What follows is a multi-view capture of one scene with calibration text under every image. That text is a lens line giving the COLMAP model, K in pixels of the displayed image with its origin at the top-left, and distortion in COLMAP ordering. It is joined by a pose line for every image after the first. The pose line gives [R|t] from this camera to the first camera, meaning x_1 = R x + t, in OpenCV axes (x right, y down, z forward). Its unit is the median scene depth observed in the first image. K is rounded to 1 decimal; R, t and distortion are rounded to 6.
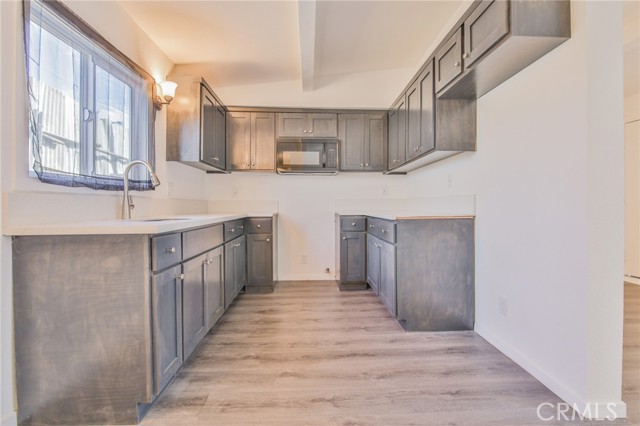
lens RADIAL K [[316.3, 0, 319.9], [0, 316.3, 209.5], [0, 0, 1]] dist [-0.012217, -0.003769]
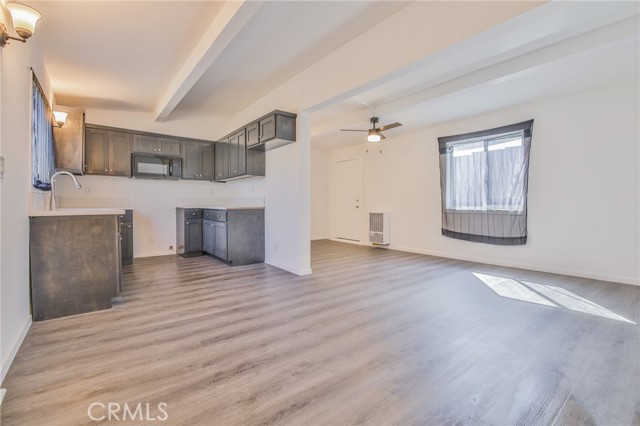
lens RADIAL K [[291.9, 0, 320.3], [0, 291.9, 209.1], [0, 0, 1]] dist [0.000252, -0.000565]
pose [[0.807383, -0.005725, 0.590000, -0.337524], [0.001345, 0.999968, 0.007862, 0.015269], [-0.590026, -0.005554, 0.807365, -0.746946]]
